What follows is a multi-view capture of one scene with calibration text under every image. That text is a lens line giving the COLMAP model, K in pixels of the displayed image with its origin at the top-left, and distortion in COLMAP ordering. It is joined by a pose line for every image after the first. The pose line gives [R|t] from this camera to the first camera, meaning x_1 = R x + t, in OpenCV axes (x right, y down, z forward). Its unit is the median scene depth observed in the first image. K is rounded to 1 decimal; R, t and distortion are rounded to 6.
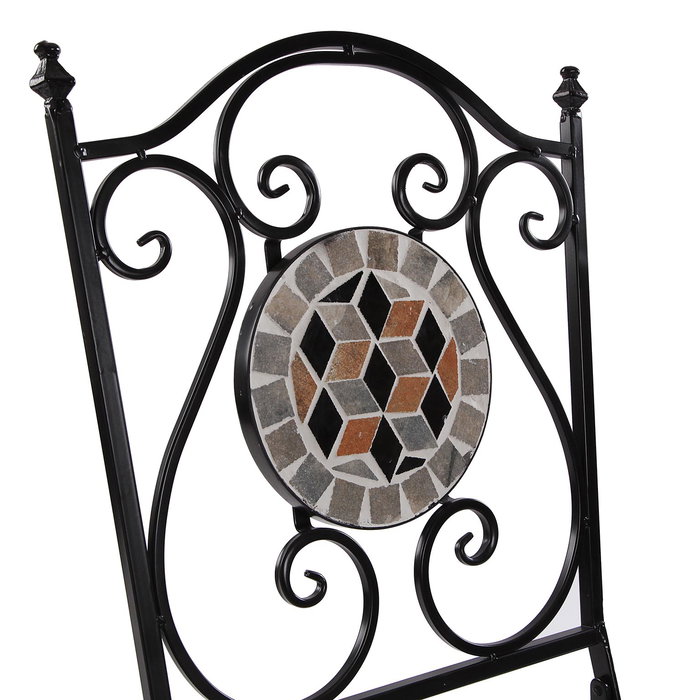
lens RADIAL K [[1241.7, 0, 352.6], [0, 1241.7, 355.5], [0, 0, 1]] dist [0.045505, 0.000000]
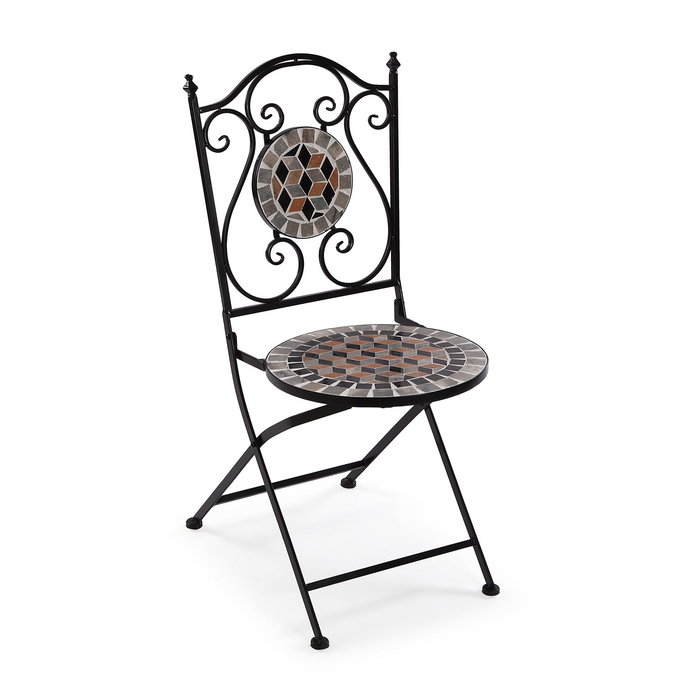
lens RADIAL K [[1373.8, 0, 345.4], [0, 1373.8, 350.2], [0, 0, 1]] dist [0.144399, 0.000000]
pose [[0.996658, 0.042538, -0.069745, 0.341820], [-0.025397, 0.972771, 0.230371, -0.331460], [0.077645, -0.227830, 0.970600, -2.055111]]
